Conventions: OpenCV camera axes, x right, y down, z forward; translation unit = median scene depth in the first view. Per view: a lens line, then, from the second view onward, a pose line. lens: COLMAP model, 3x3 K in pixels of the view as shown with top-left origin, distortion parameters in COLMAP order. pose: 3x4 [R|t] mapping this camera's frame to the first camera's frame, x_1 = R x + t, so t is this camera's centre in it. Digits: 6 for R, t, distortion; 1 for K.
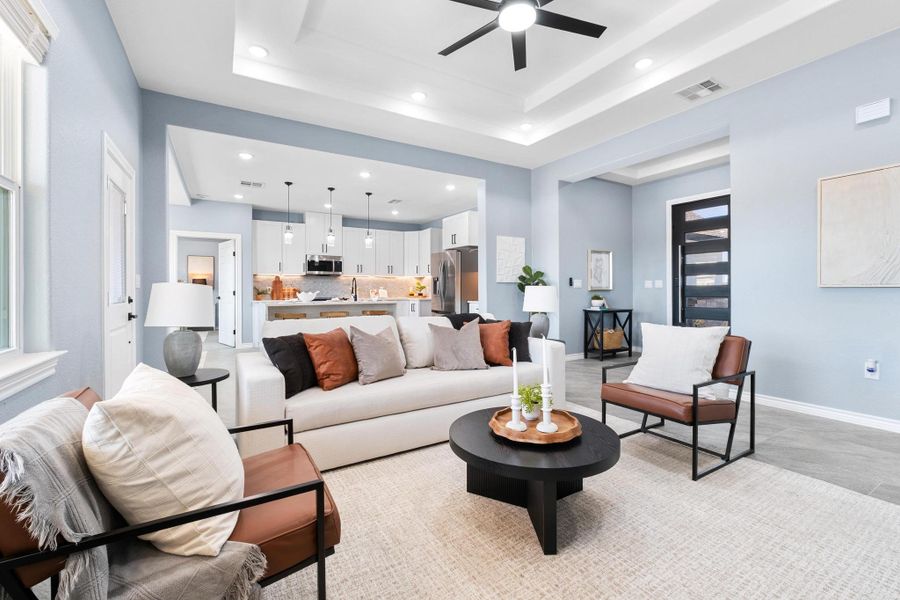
lens RADIAL K [[394.0, 0, 452.1], [0, 394.0, 289.9], [0, 0, 1]] dist [-0.018366, 0.000279]
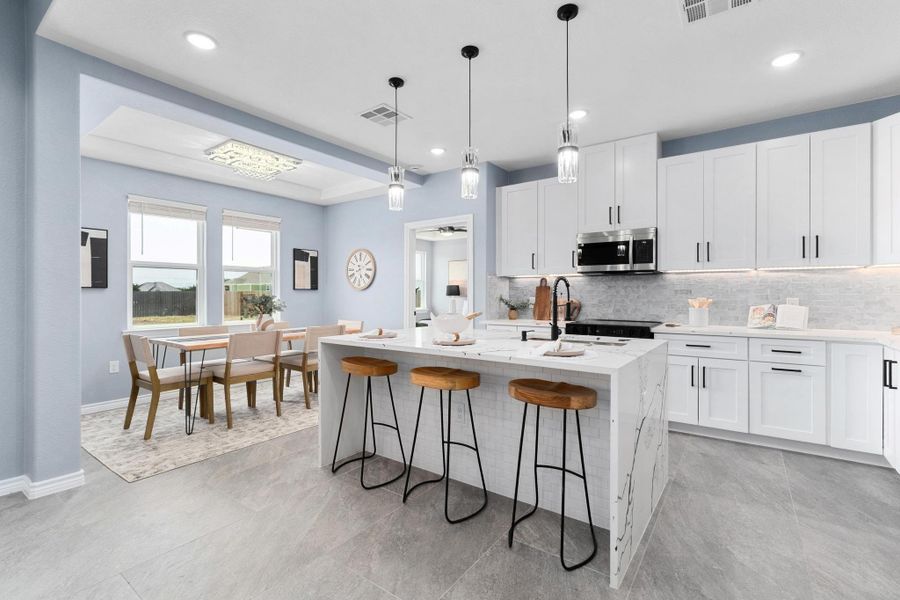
lens RADIAL K [[407.3, 0, 454.3], [0, 407.3, 293.4], [0, 0, 1]] dist [-0.001236, 0.000195]
pose [[0.406548, -0.000206, -0.913629, 0.043930], [-0.000110, 1.000000, -0.000274, -0.012699], [0.913629, 0.000212, 0.406548, 0.641295]]
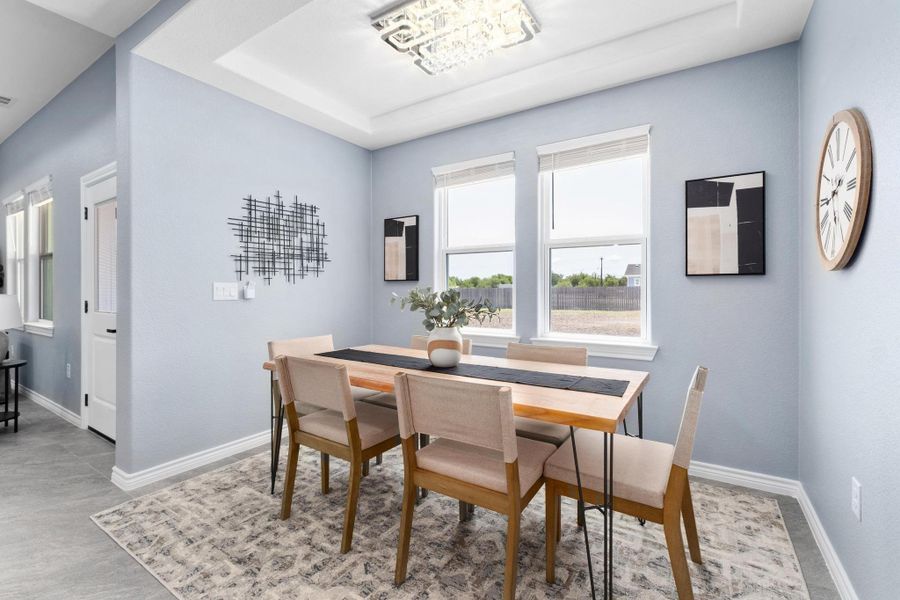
lens RADIAL K [[394.0, 0, 452.1], [0, 394.0, 289.9], [0, 0, 1]] dist [-0.018366, 0.000279]
pose [[-0.891044, 0.003096, -0.453906, -0.445703], [0.001898, 0.999993, 0.003094, -0.010241], [0.453912, 0.001895, -0.891044, 0.865688]]
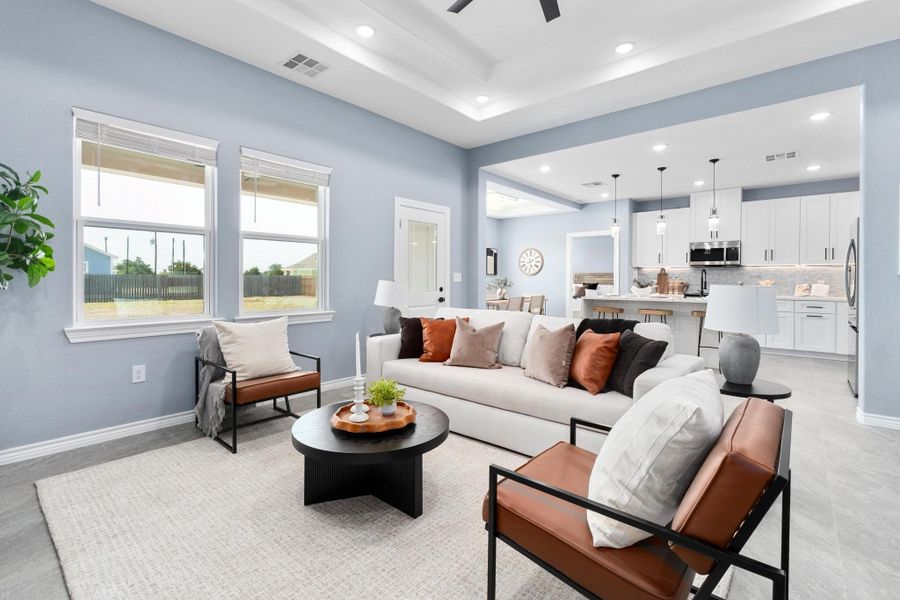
lens RADIAL K [[410.5, 0, 451.9], [0, 410.5, 282.3], [0, 0, 1]] dist [0.002248, 0.000652]
pose [[0.330037, 0.009391, -0.943921, 0.316532], [-0.005612, 0.999952, 0.007987, -0.006526], [0.943951, 0.002662, 0.330074, 0.199716]]
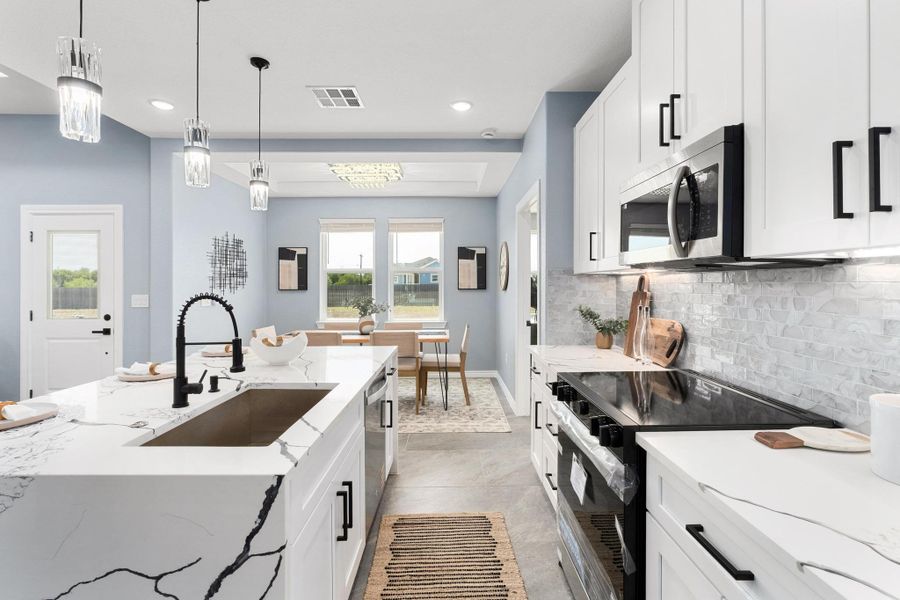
lens RADIAL K [[416.4, 0, 455.4], [0, 416.4, 285.8], [0, 0, 1]] dist [-0.009650, 0.000136]
pose [[-0.493804, 0.005167, -0.869558, -0.108255], [0.002322, 0.999987, 0.004624, -0.029618], [0.869570, 0.000264, -0.493810, 1.033871]]
